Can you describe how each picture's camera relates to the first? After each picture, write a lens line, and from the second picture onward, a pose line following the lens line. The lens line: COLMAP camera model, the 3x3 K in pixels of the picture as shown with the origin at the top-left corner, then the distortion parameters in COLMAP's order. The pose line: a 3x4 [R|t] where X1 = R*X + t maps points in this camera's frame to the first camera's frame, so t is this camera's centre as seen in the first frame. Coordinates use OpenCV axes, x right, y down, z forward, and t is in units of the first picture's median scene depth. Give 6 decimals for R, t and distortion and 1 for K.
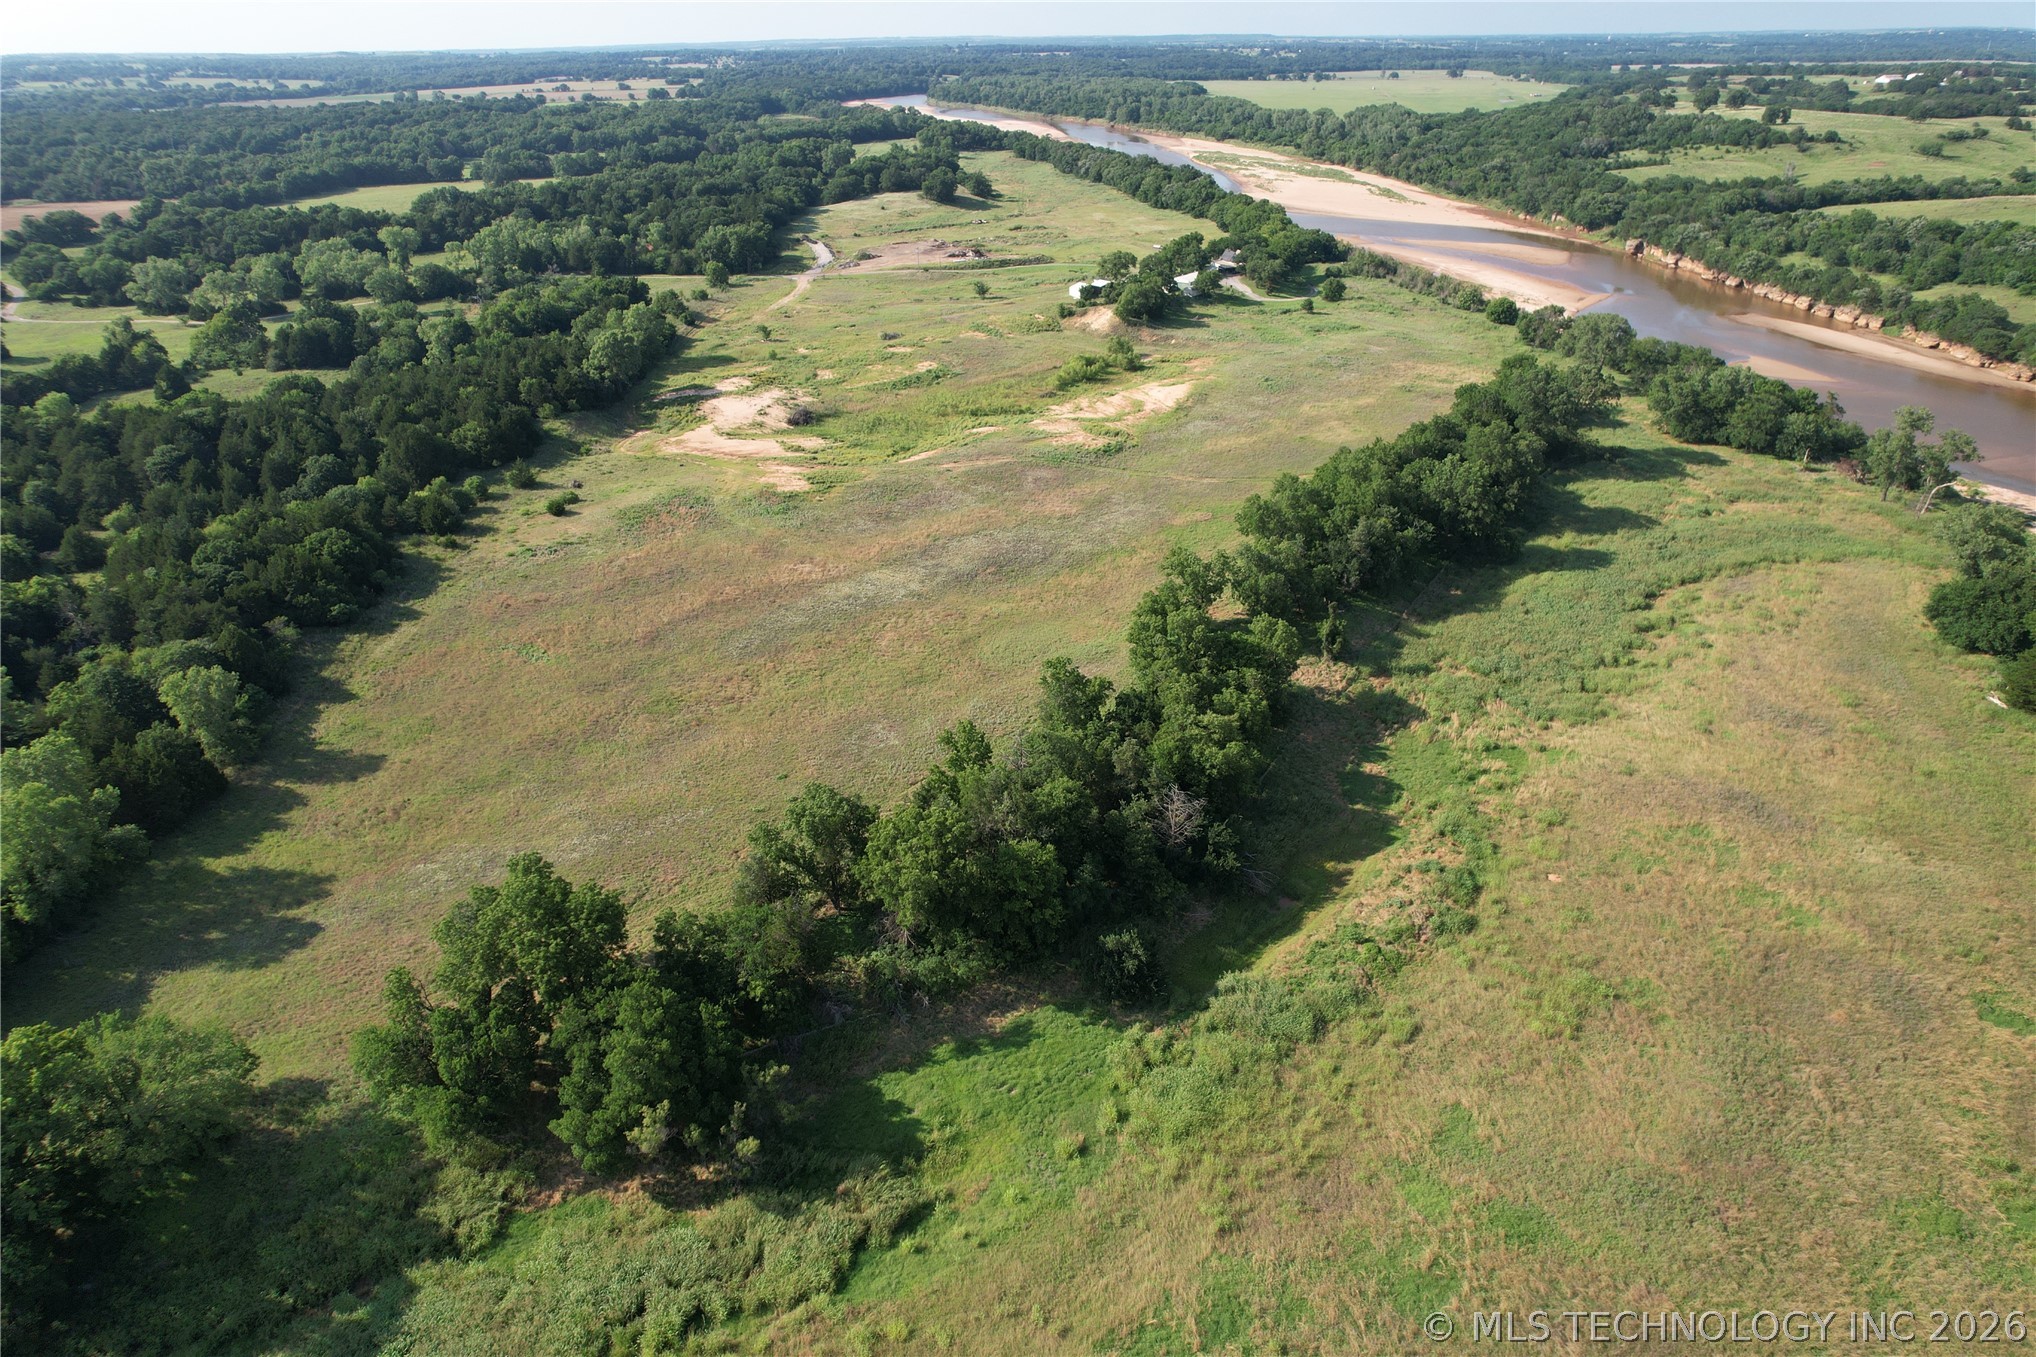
lens RADIAL K [[1299.3, 0, 1011.1], [0, 1299.3, 691.7], [0, 0, 1]] dist [-0.085730, 0.080357]
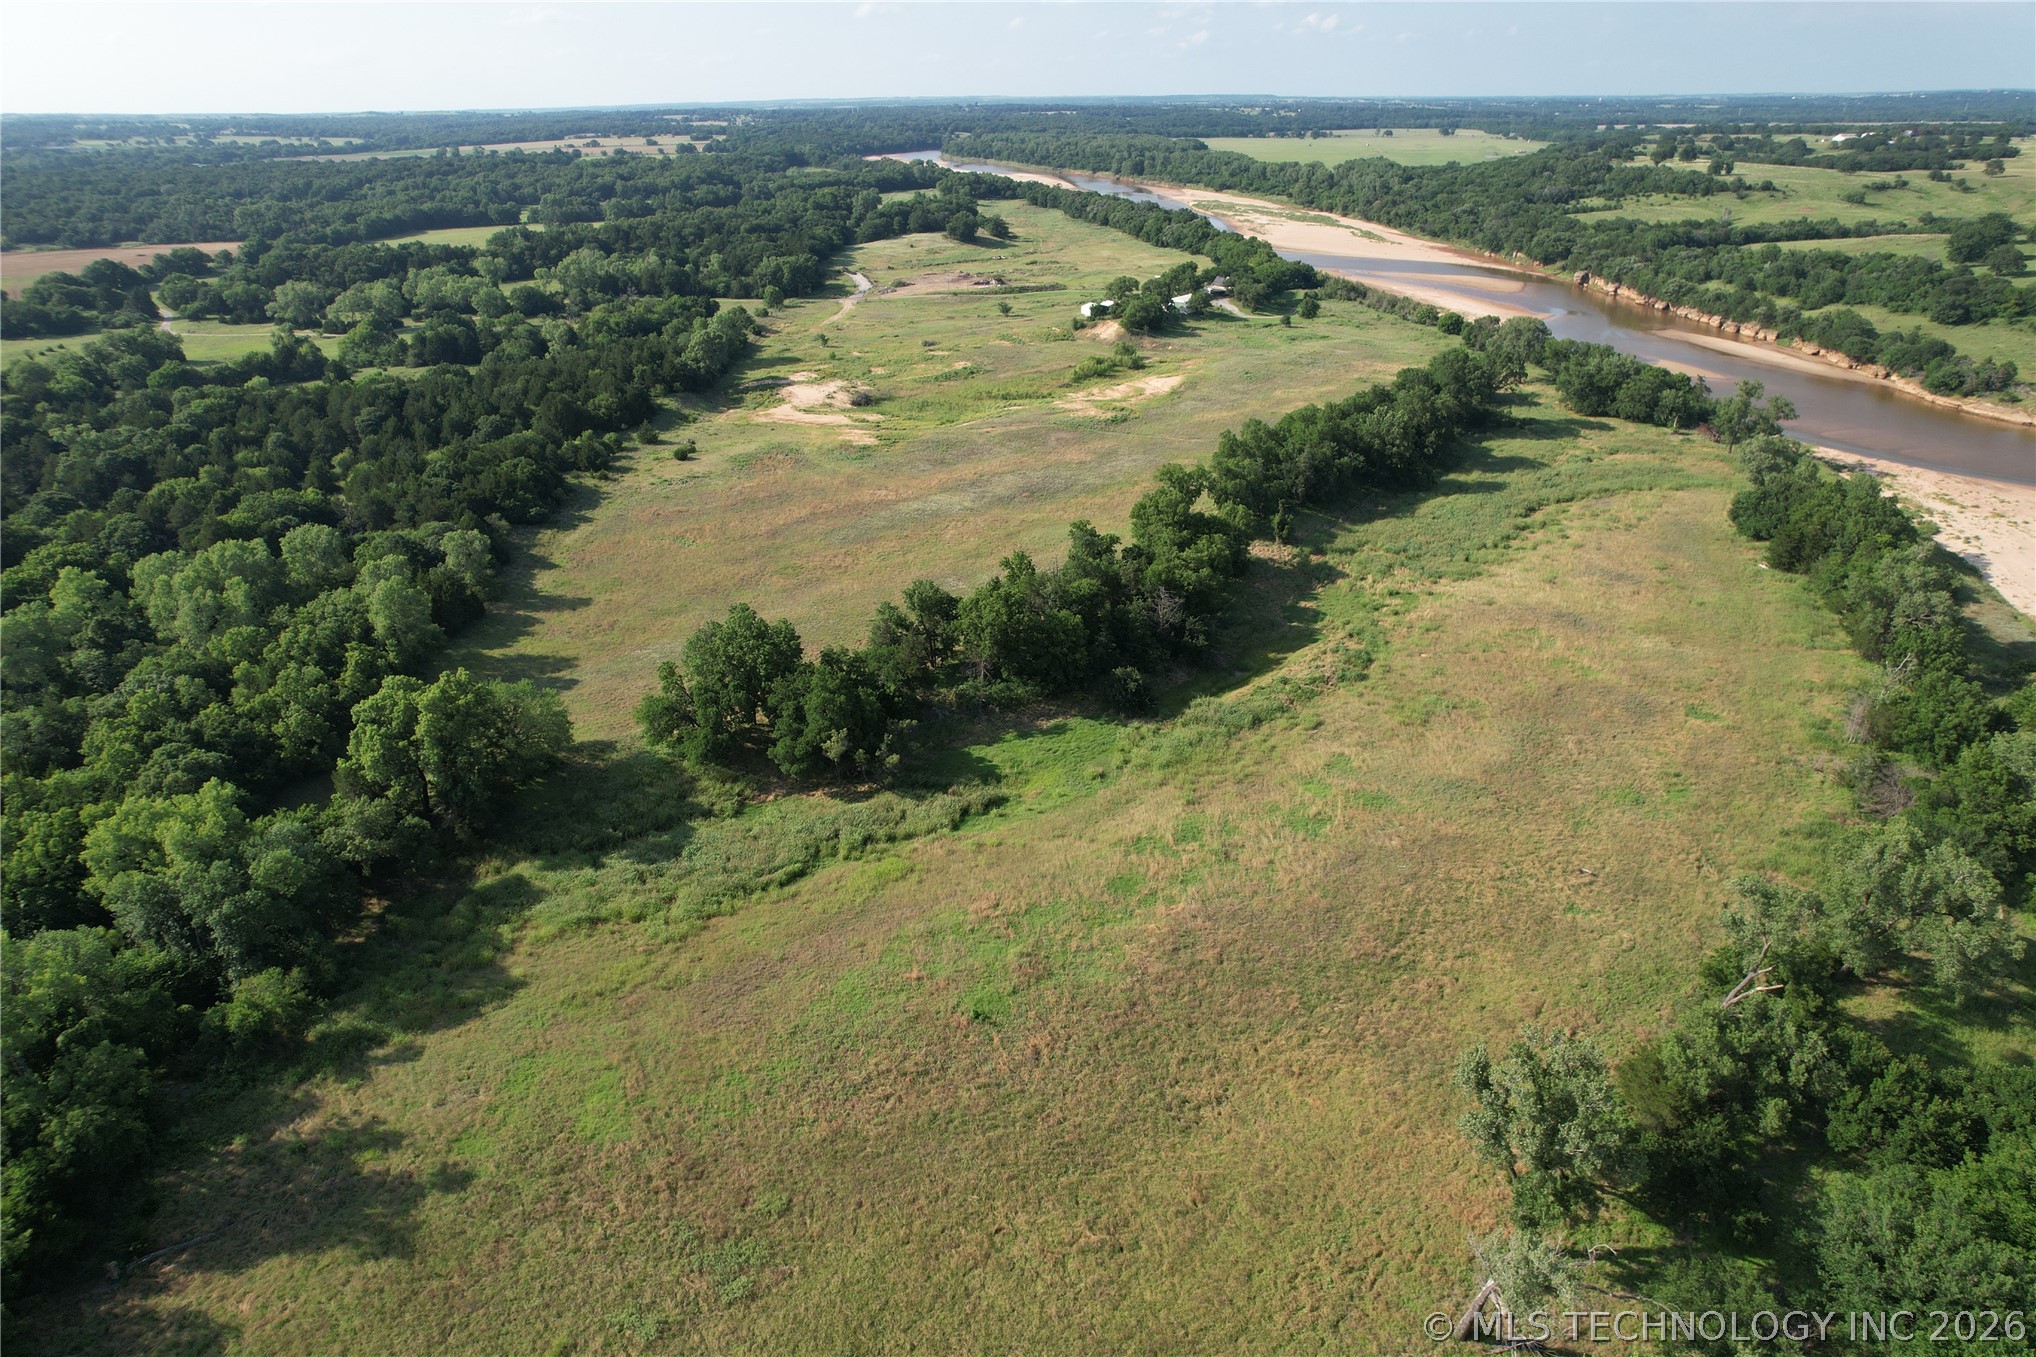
lens RADIAL K [[1299.3, 0, 1011.1], [0, 1299.3, 691.7], [0, 0, 1]] dist [-0.085730, 0.080357]
pose [[0.999988, 0.002758, -0.004094, -0.011218], [-0.002915, 0.999238, -0.038928, 0.071980], [0.003984, 0.038939, 0.999234, -0.134555]]
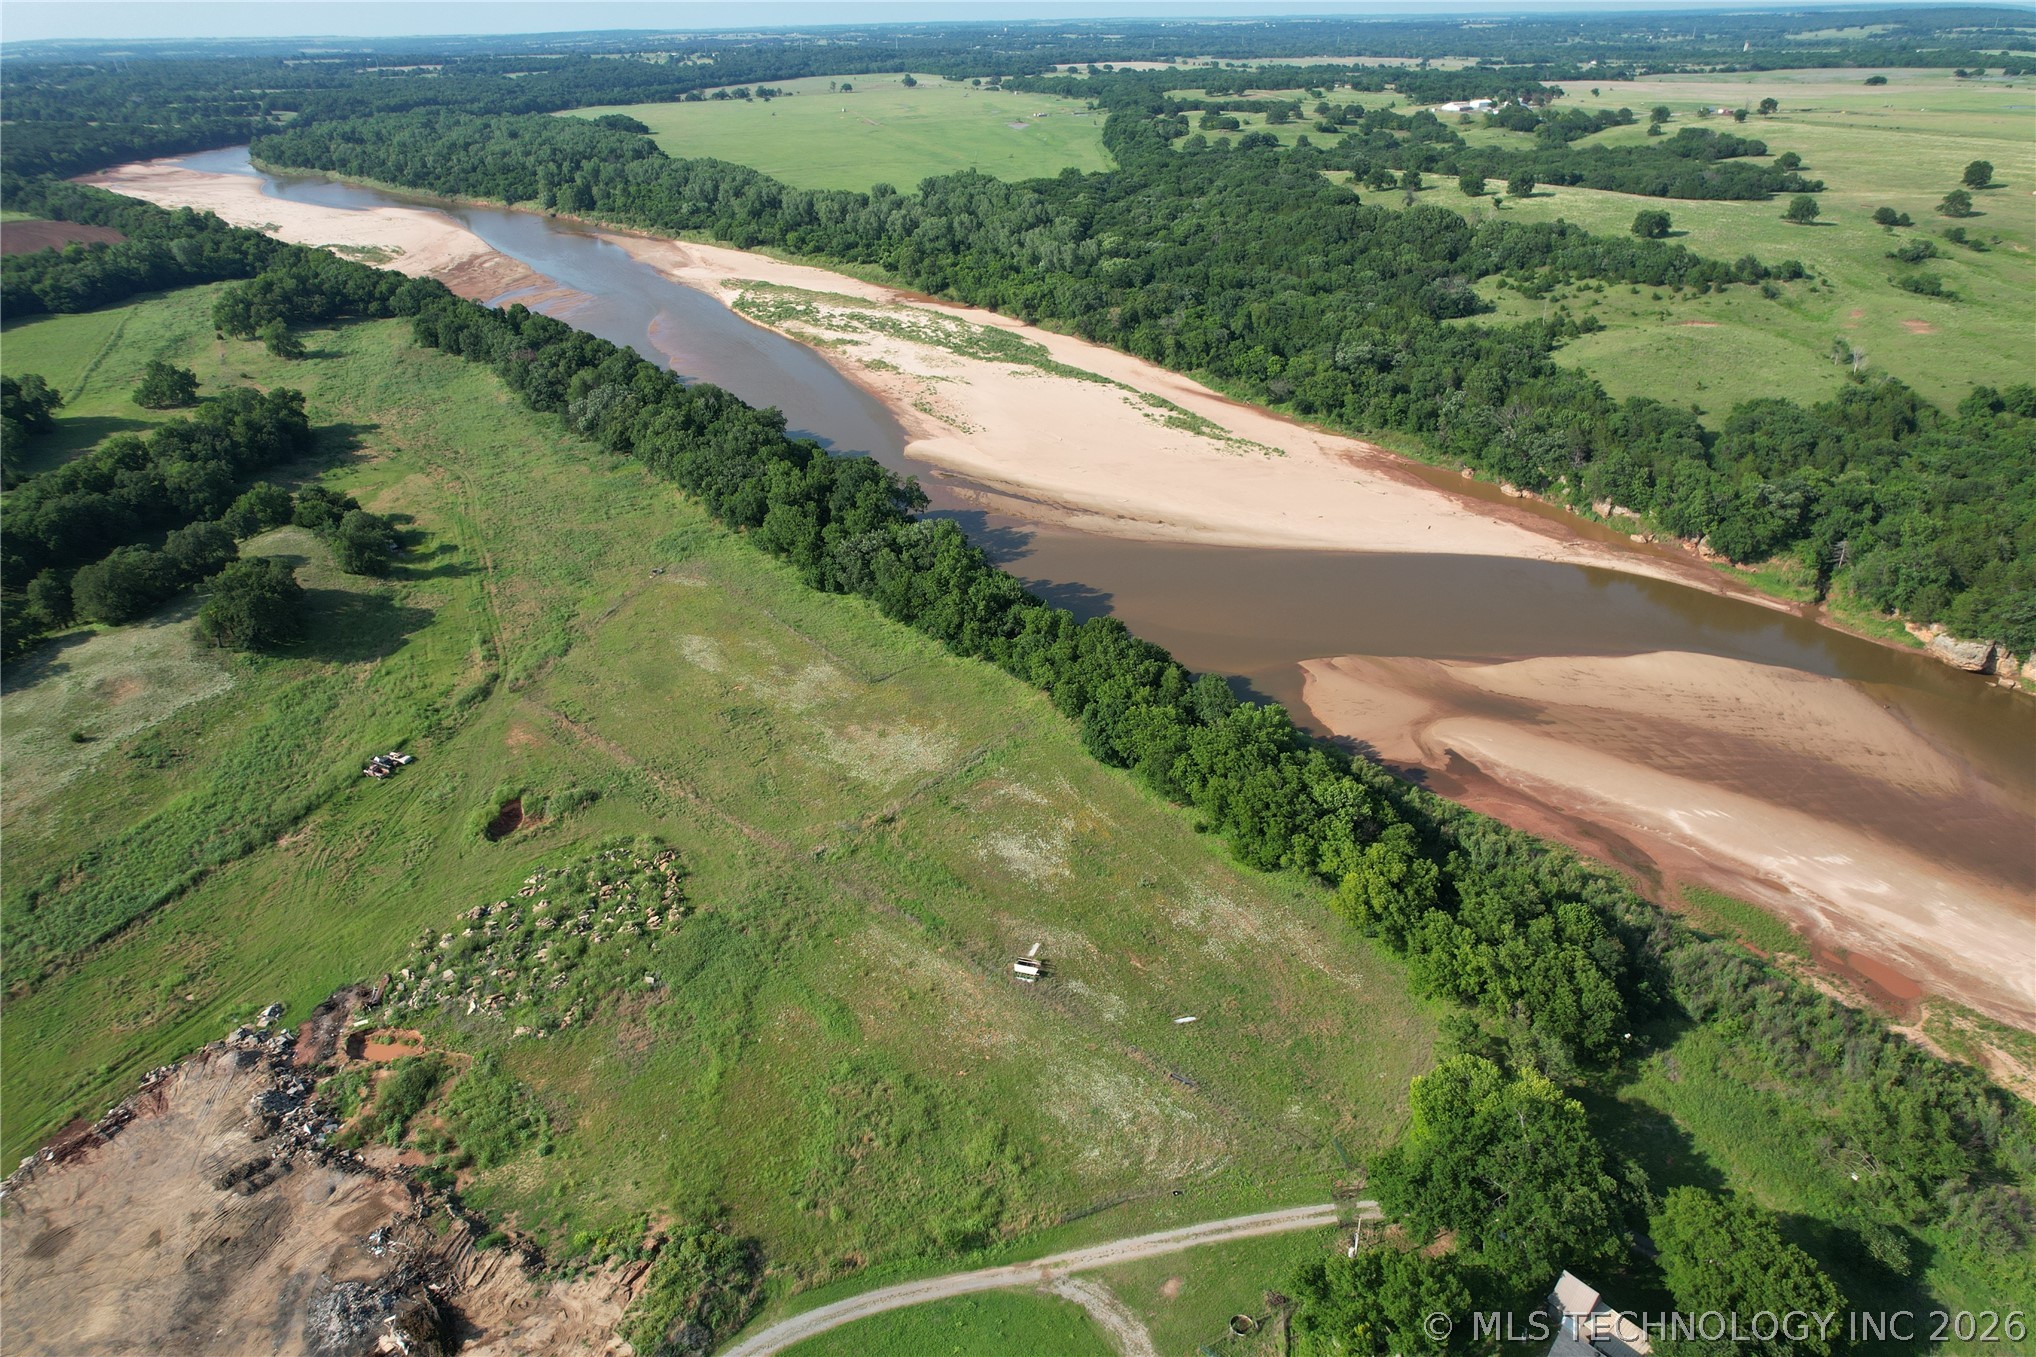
lens RADIAL K [[1299.3, 0, 1011.1], [0, 1299.3, 691.7], [0, 0, 1]] dist [-0.085730, 0.080357]
pose [[0.910011, -0.198430, 0.364014, 0.010372], [0.196176, 0.979600, 0.043570, -0.487161], [-0.365234, 0.031762, 0.930374, 0.807726]]
